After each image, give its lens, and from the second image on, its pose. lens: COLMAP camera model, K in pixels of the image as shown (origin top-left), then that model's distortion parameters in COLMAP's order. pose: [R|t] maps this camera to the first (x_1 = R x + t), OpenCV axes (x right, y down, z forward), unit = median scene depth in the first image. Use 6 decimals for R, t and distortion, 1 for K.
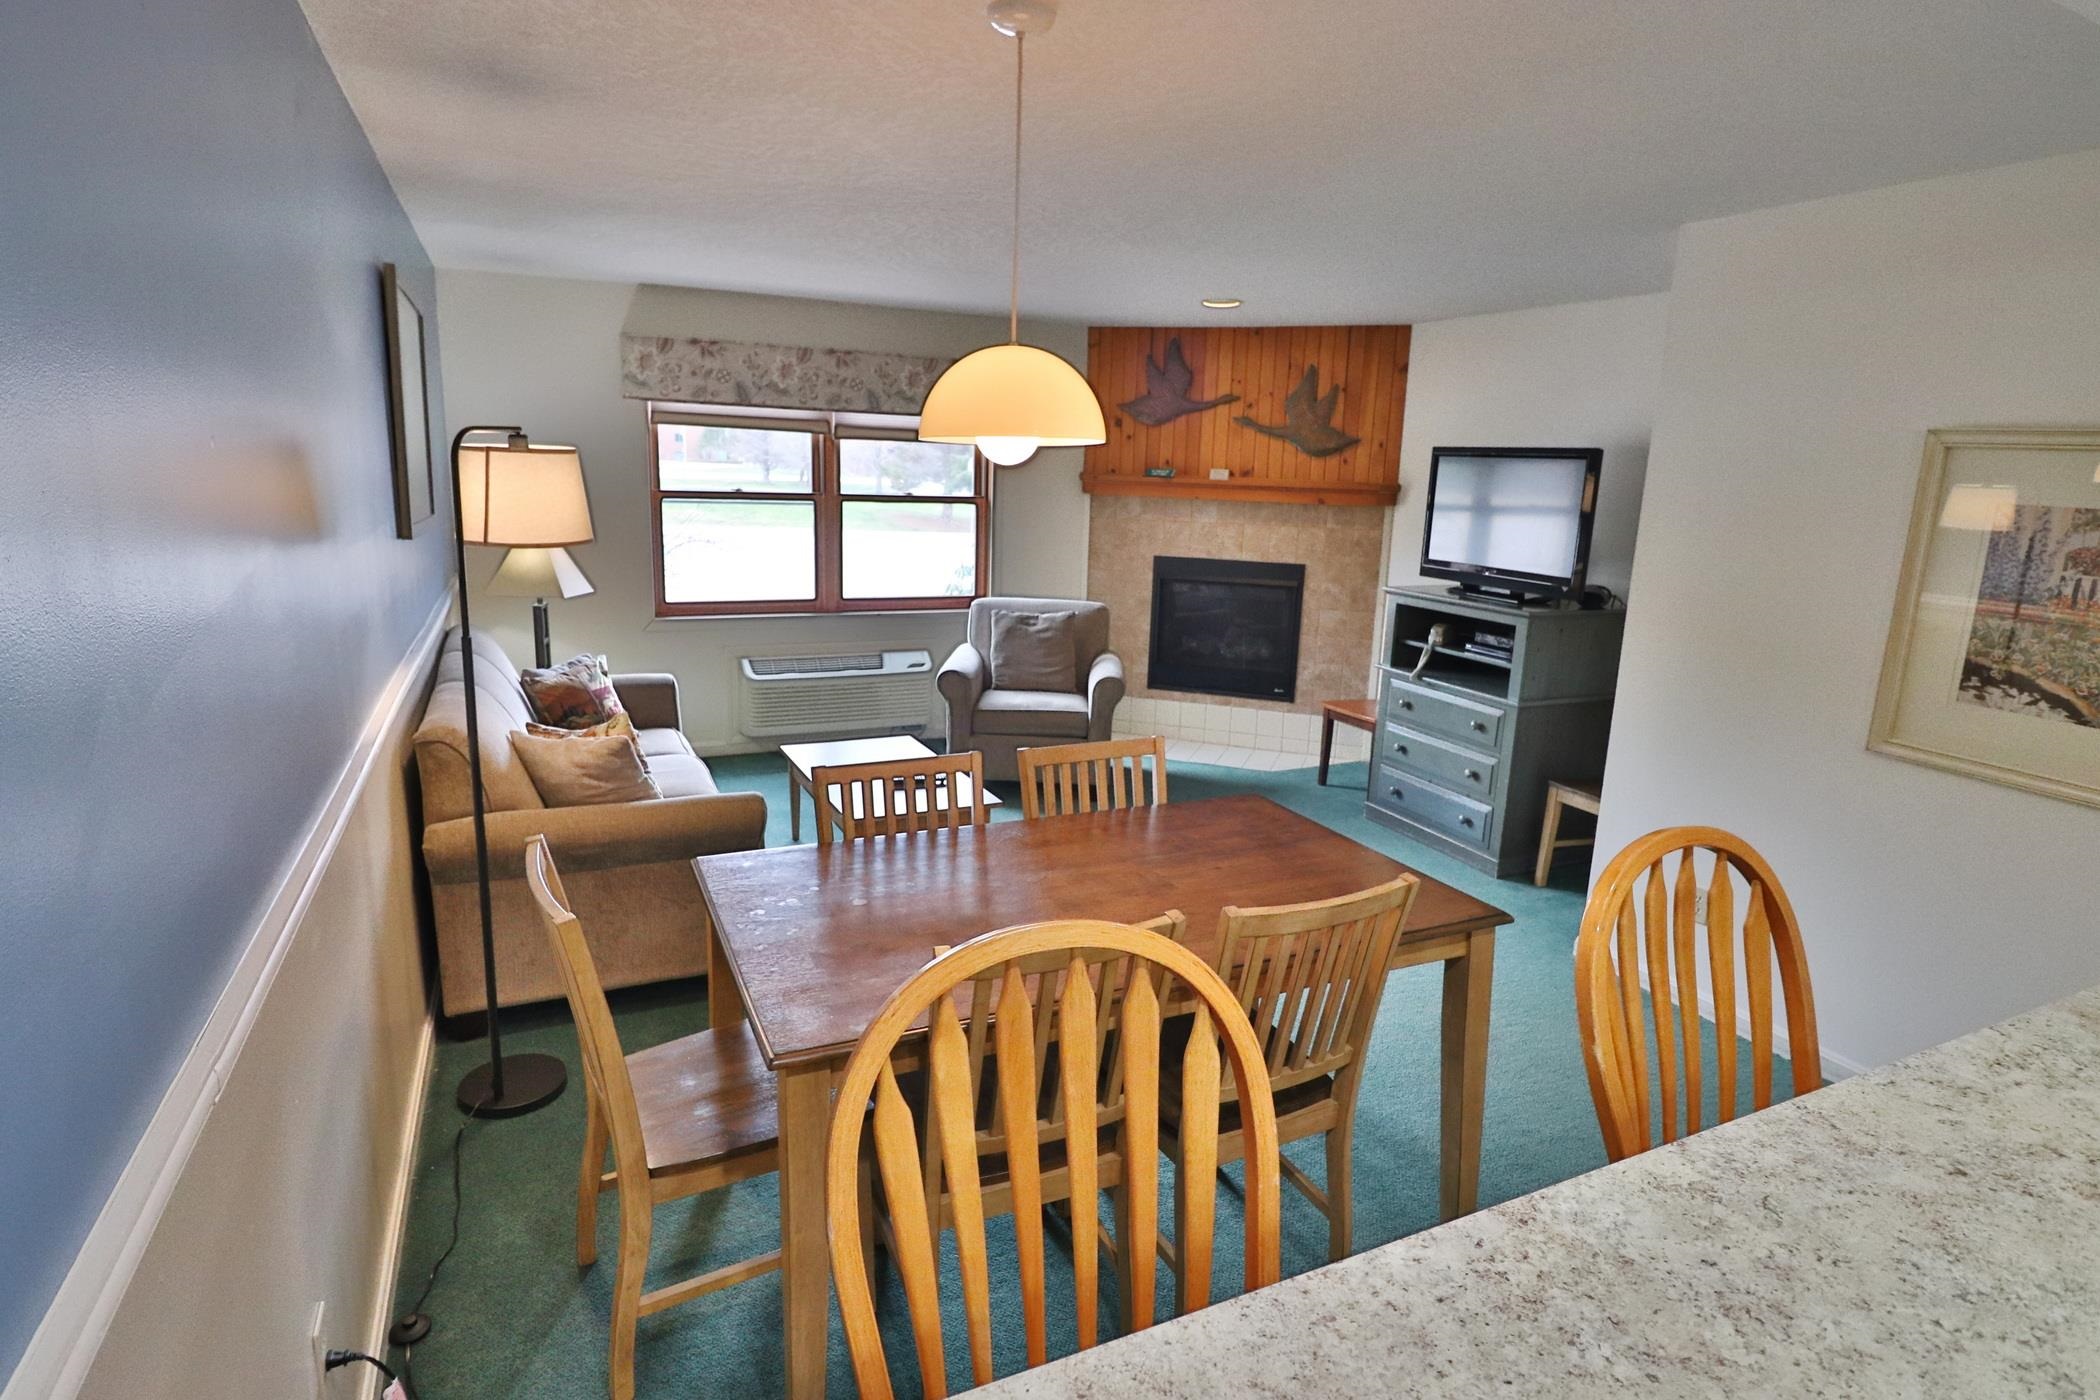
lens RADIAL K [[1088.7, 0, 1053.4], [0, 1088.7, 698.6], [0, 0, 1]] dist [-0.001491, -0.011845]
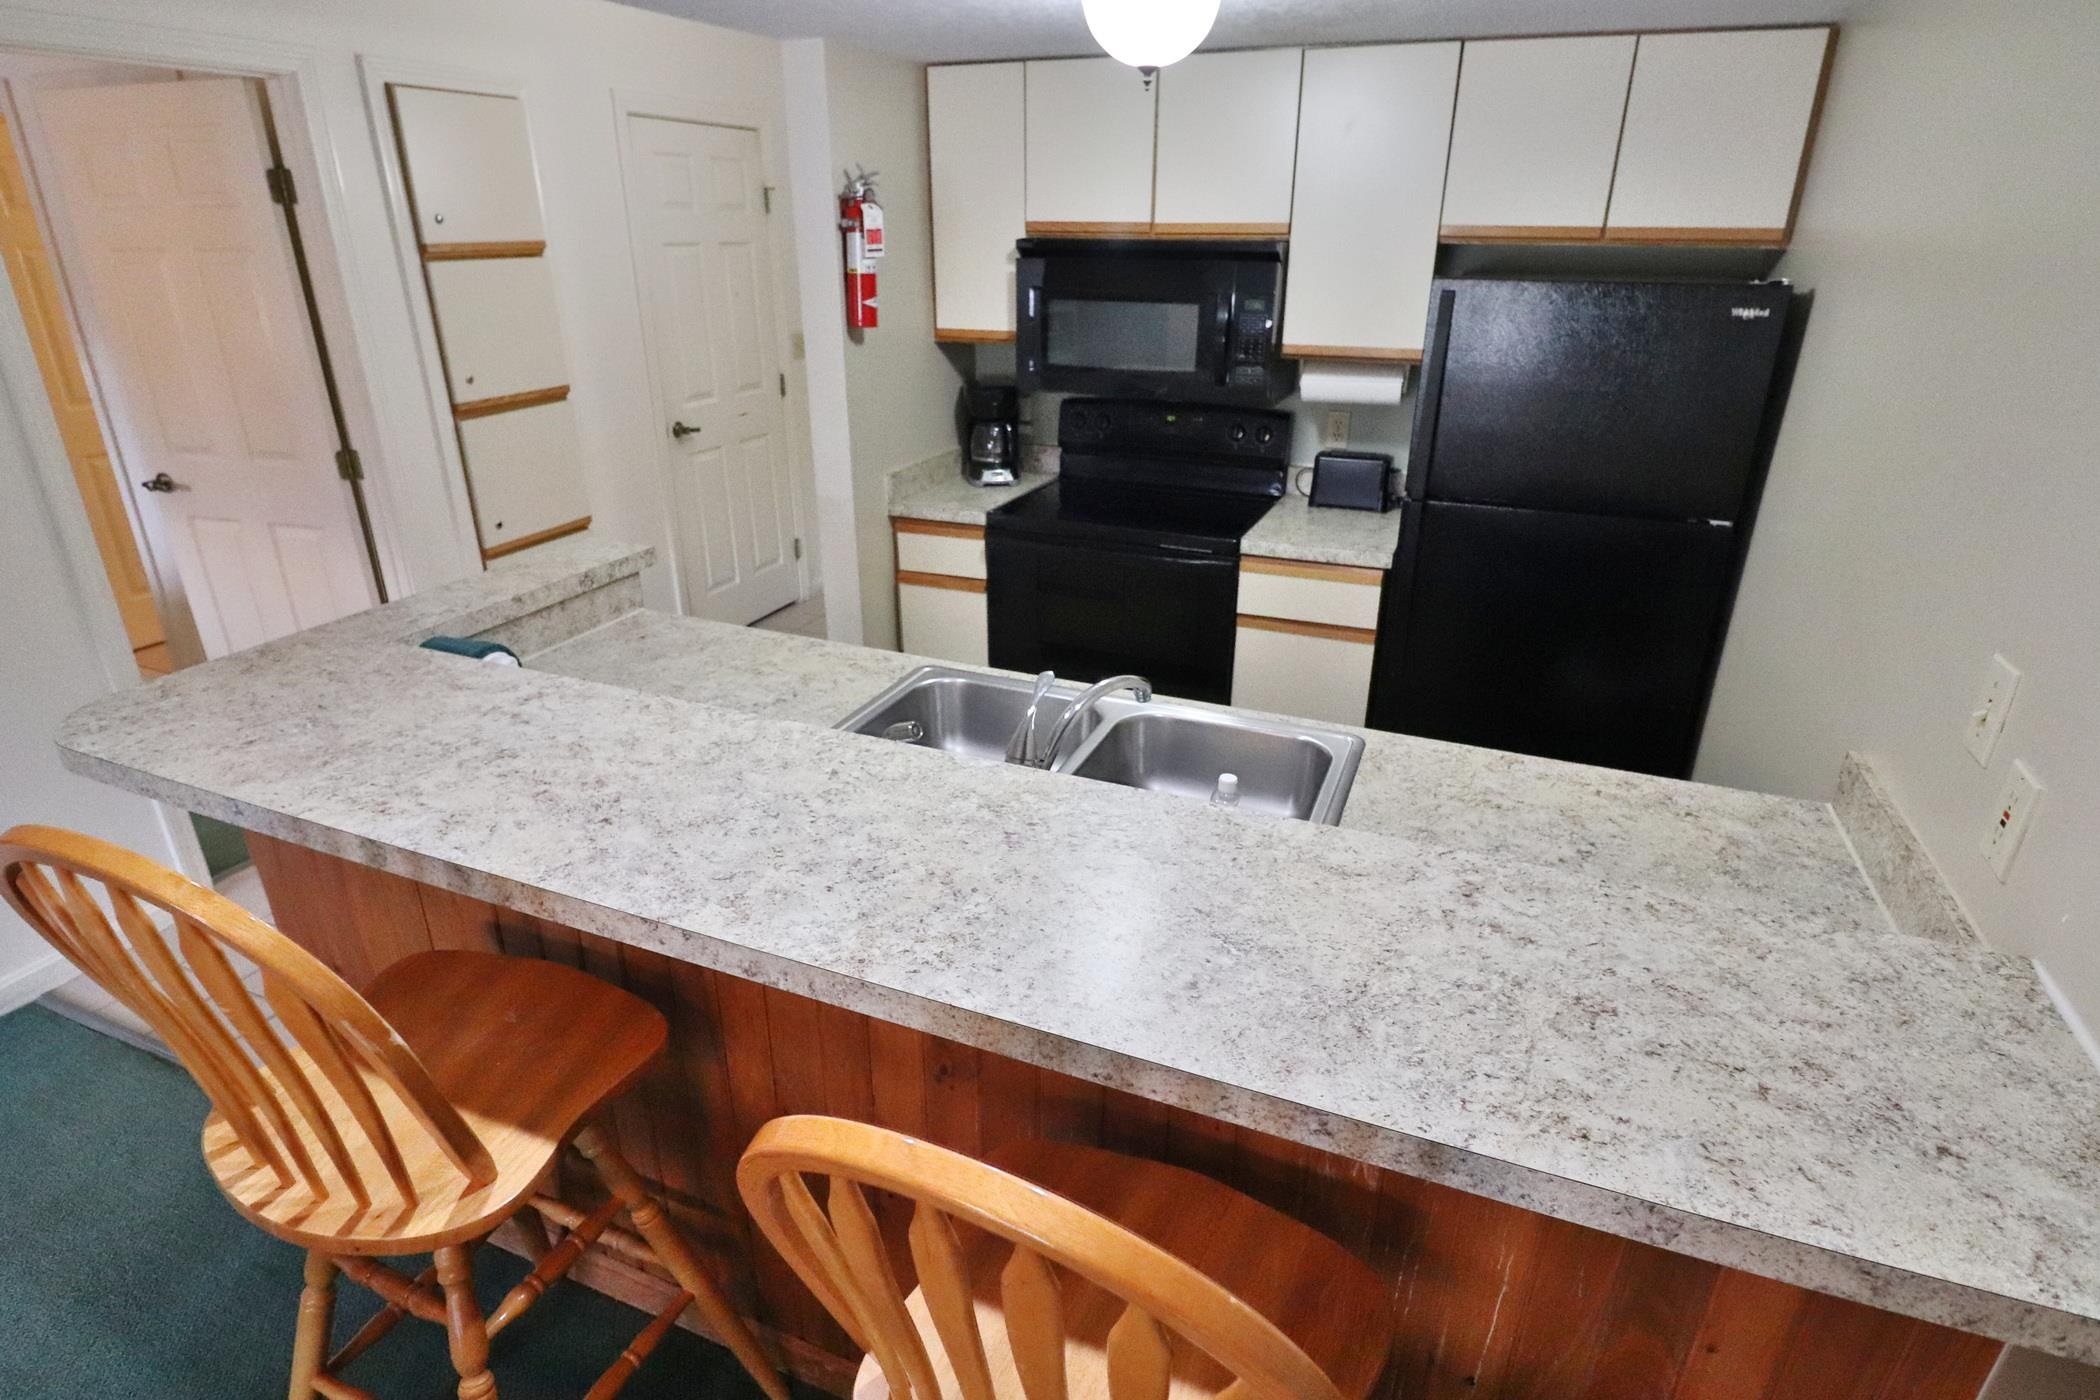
lens RADIAL K [[1088.7, 0, 1046.5], [0, 1088.7, 694.6], [0, 0, 1]] dist [-0.001491, -0.011845]
pose [[-0.676740, -0.324570, 0.660816, -0.058472], [0.124925, 0.833936, 0.537536, -0.055509], [-0.725546, 0.446324, -0.523810, 0.201985]]
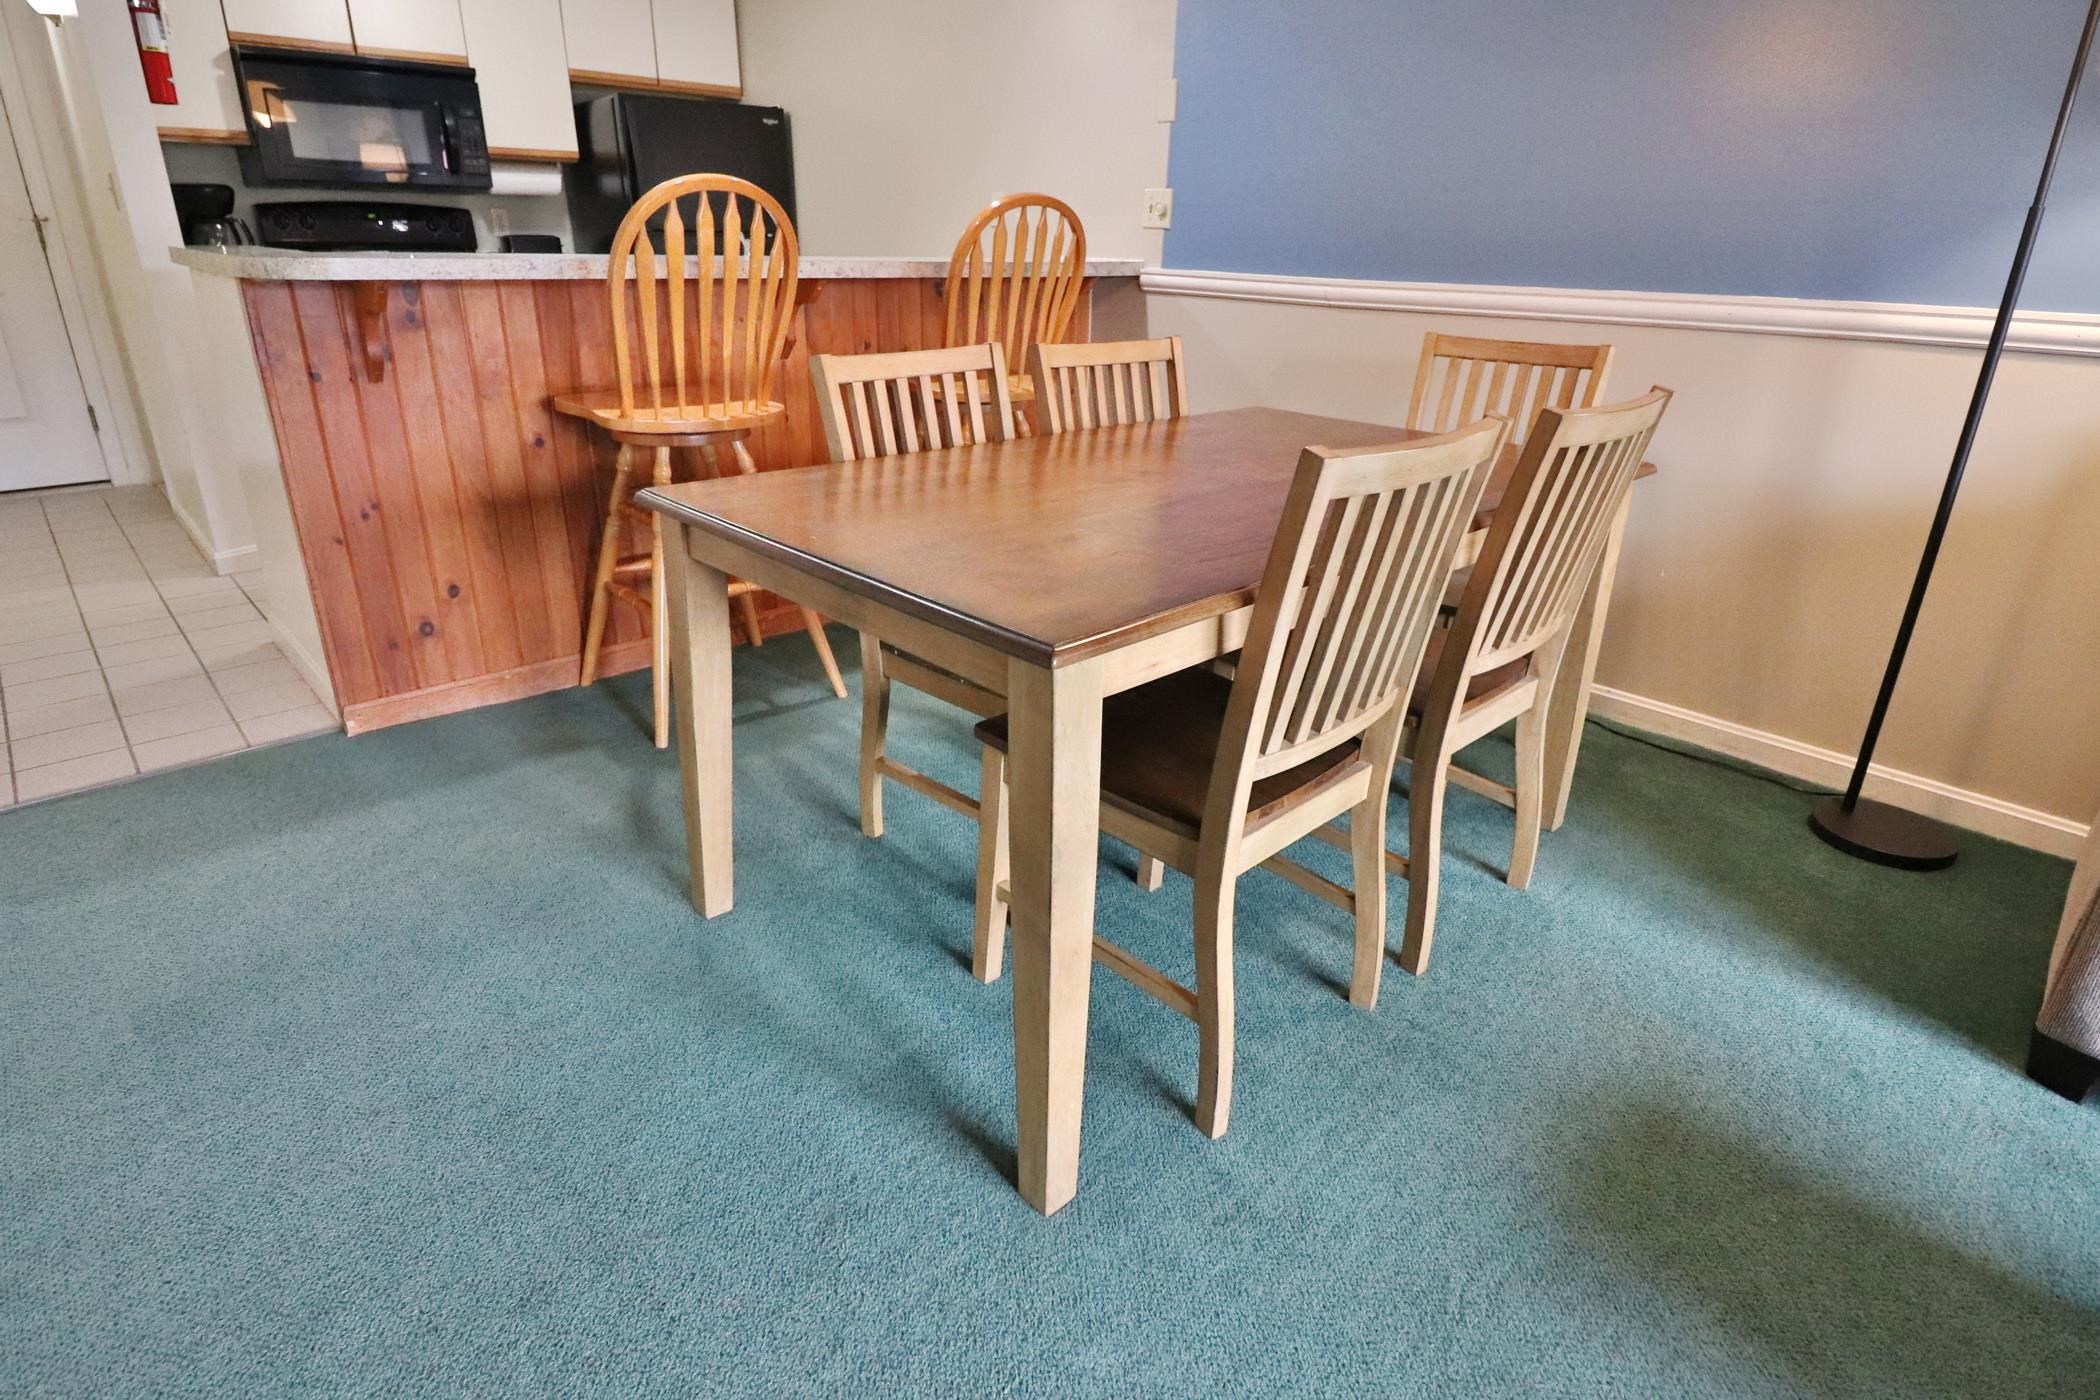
lens RADIAL K [[1088.7, 0, 1058.0], [0, 1088.7, 687.5], [0, 0, 1]] dist [-0.001491, -0.011845]
pose [[-0.946339, 0.070074, -0.315487, 0.149120], [-0.120550, 0.829209, 0.545784, -0.044973], [0.299850, 0.554529, -0.776266, 0.653446]]
